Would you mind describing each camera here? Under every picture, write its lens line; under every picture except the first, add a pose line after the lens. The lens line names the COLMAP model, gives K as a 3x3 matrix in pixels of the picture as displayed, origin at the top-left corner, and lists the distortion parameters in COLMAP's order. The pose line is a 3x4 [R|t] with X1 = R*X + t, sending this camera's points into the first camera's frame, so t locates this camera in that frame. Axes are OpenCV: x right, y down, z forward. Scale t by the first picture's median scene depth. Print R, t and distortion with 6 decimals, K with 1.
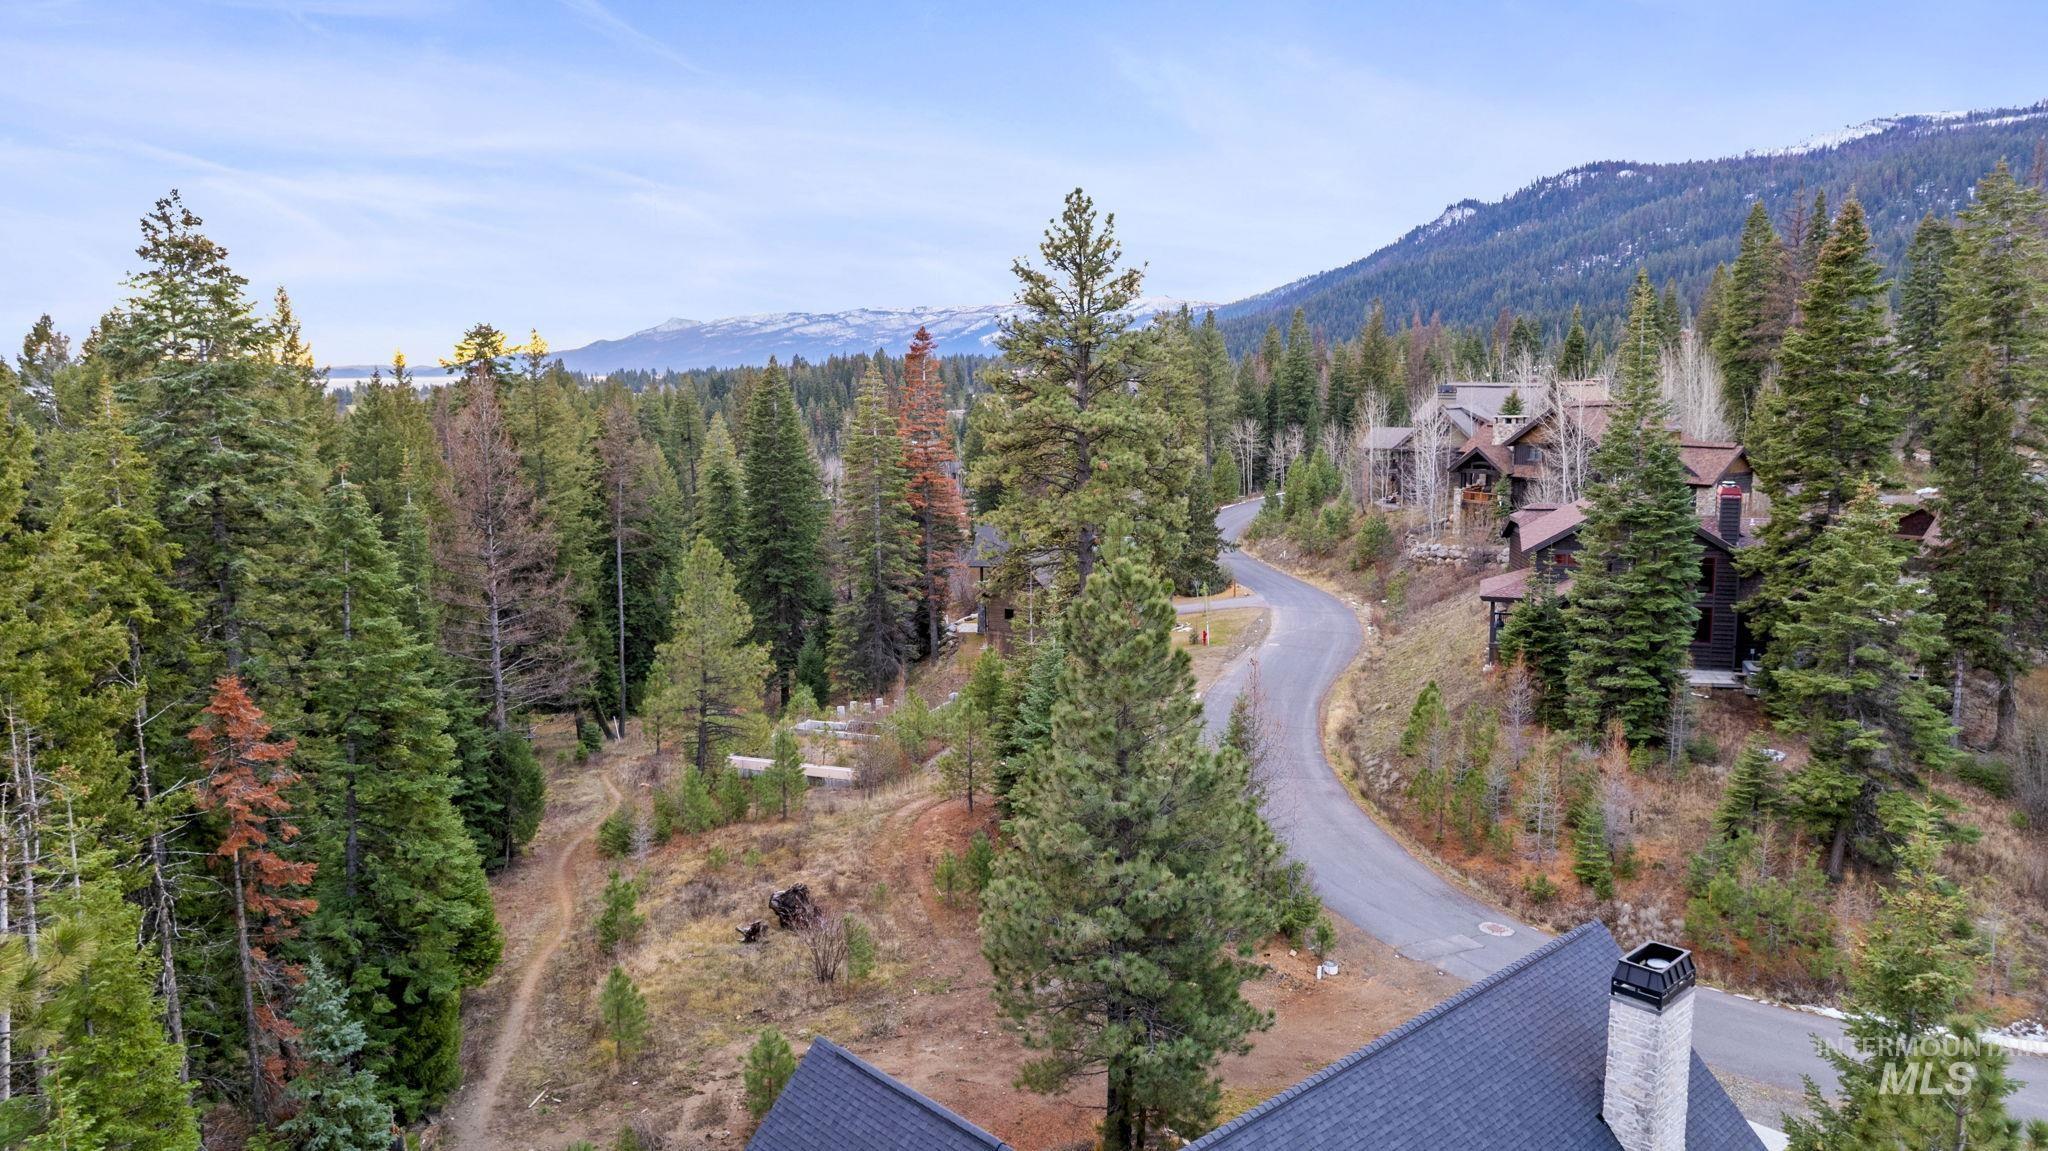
lens RADIAL K [[1432.2, 0, 1026.4], [0, 1432.2, 568.9], [0, 0, 1]] dist [-0.022977, 0.000088]
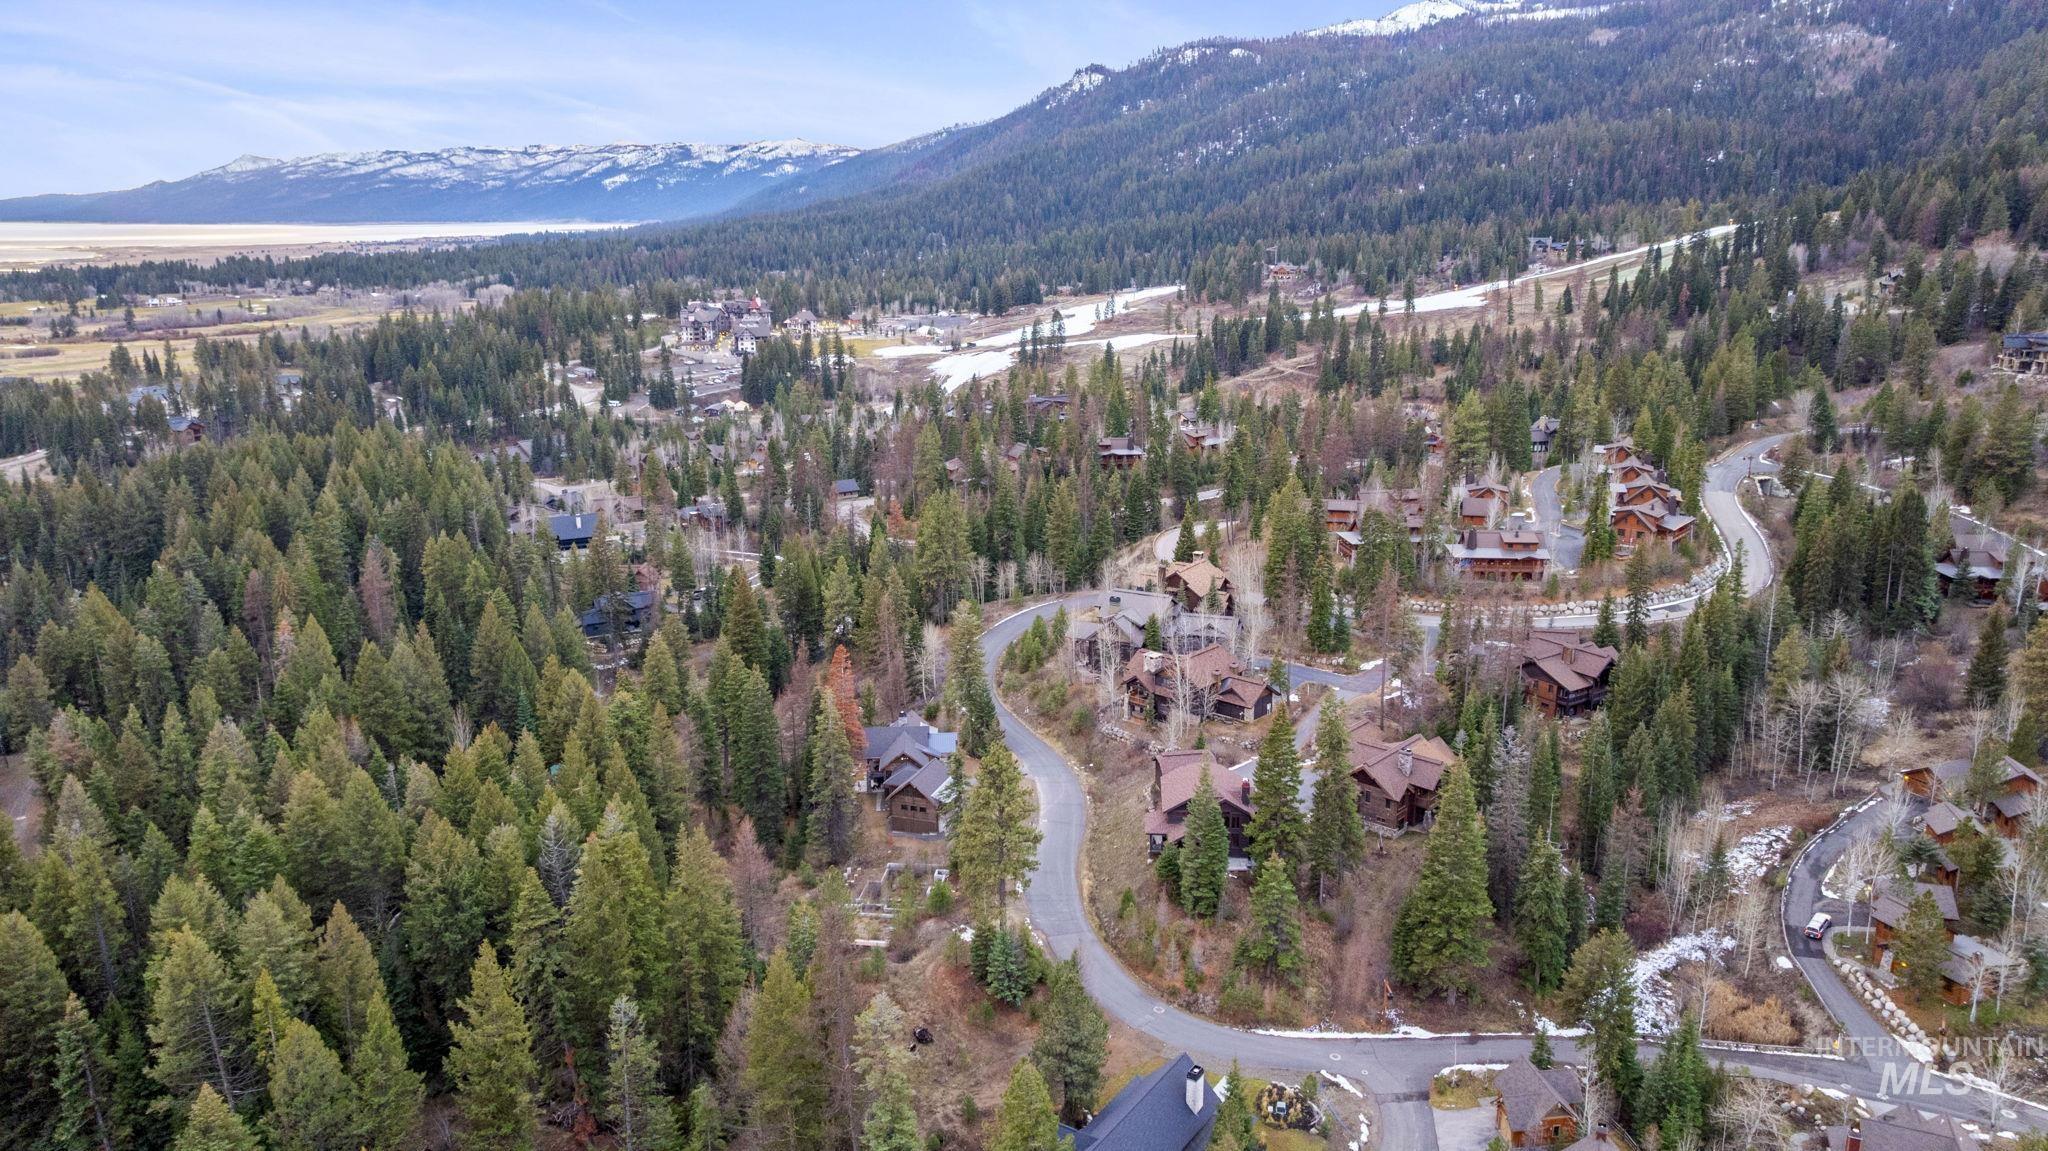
lens RADIAL K [[1432.2, 0, 1027.5], [0, 1432.2, 577.7], [0, 0, 1]] dist [-0.022977, 0.000088]
pose [[0.968900, -0.062149, 0.239519, -0.151239], [0.034105, 0.992248, 0.119501, -0.257447], [-0.245089, -0.107616, 0.963509, -0.434370]]
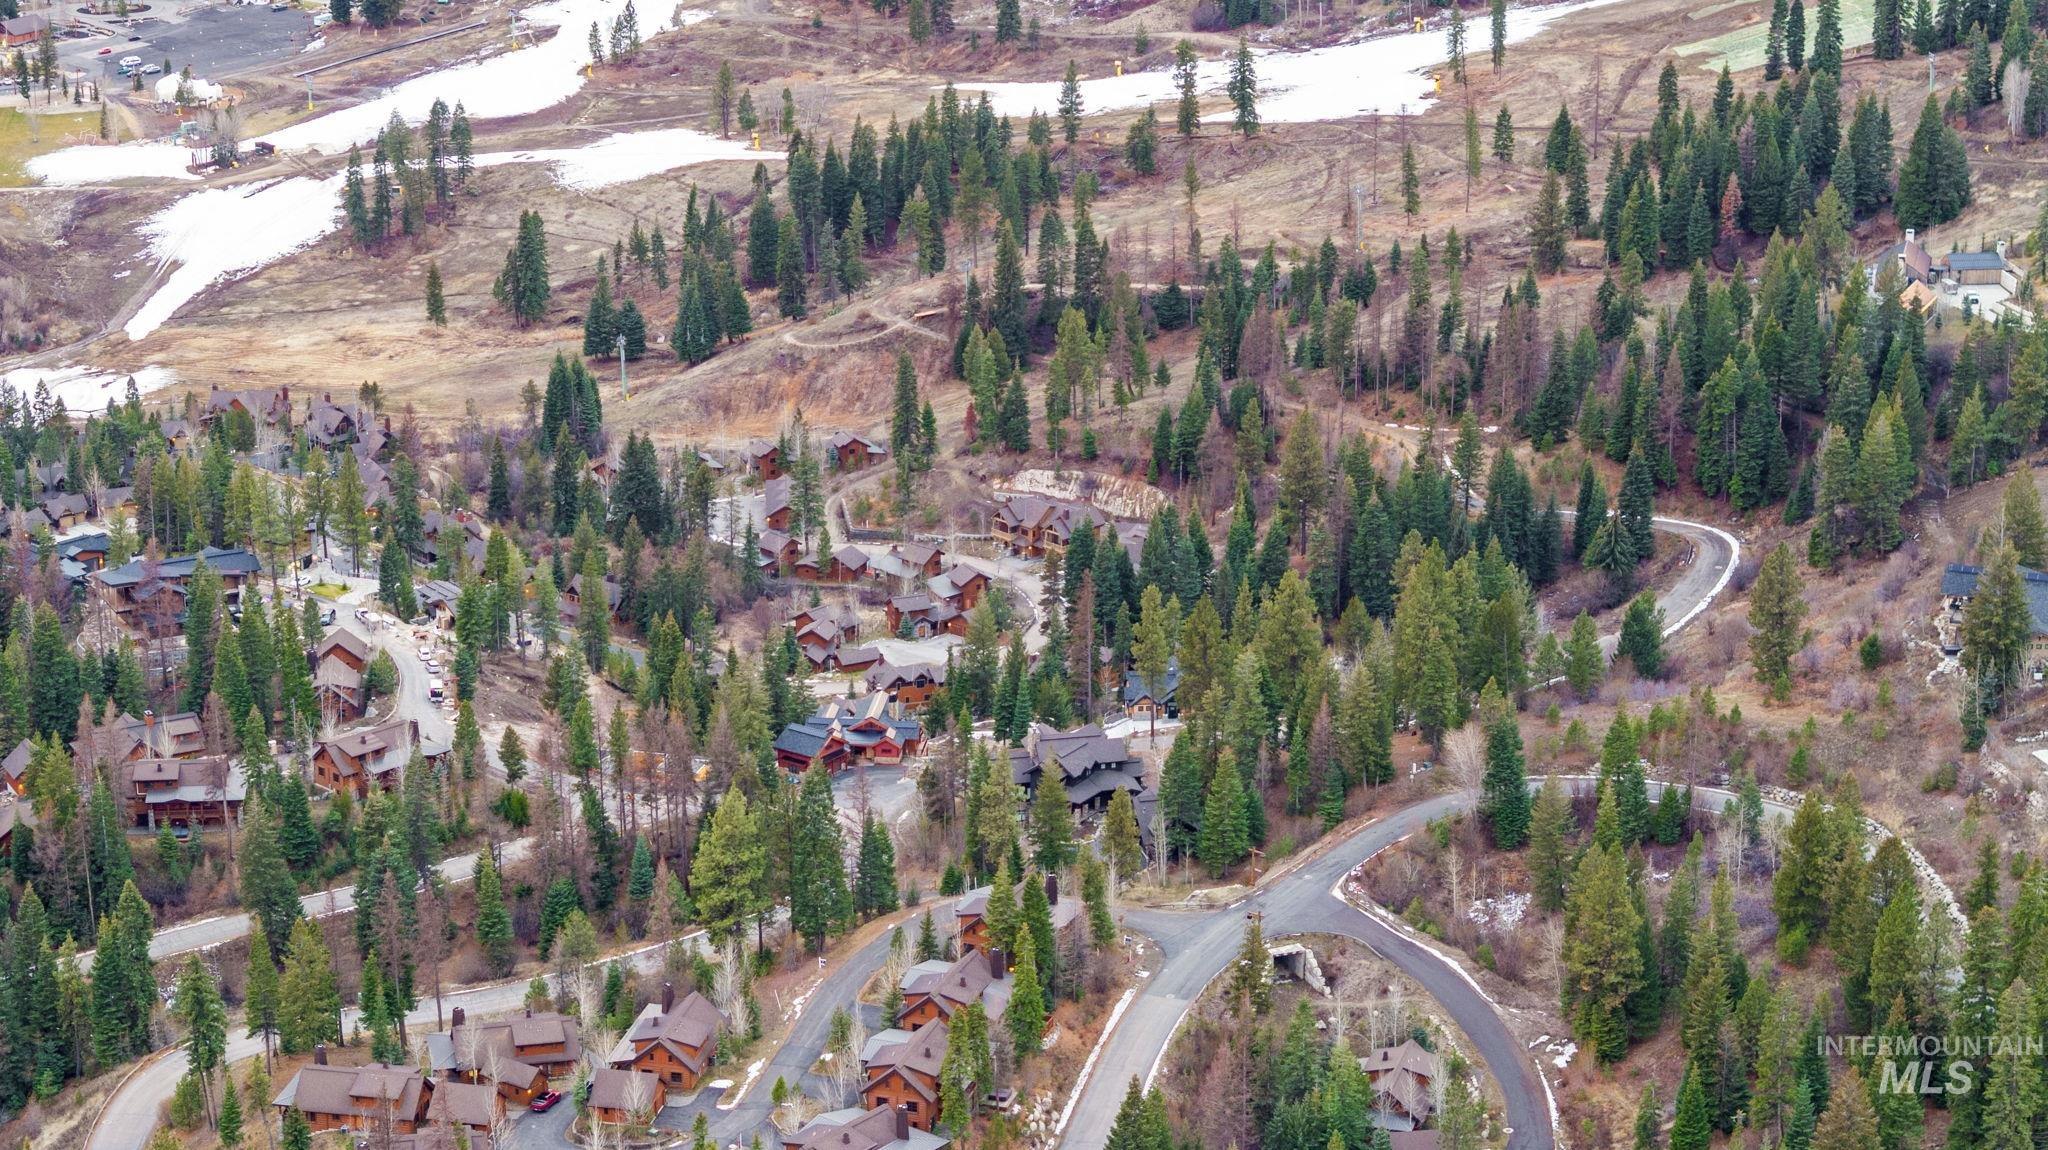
lens RADIAL K [[4097.1, 0, 1022.3], [0, 4097.1, 575.7], [0, 0, 1]] dist [-0.102783, 0.000000]
pose [[0.959376, -0.080262, 0.270472, 0.273973], [0.030290, 0.982441, 0.184096, -0.859050], [-0.280498, -0.168425, 0.944962, -1.362554]]
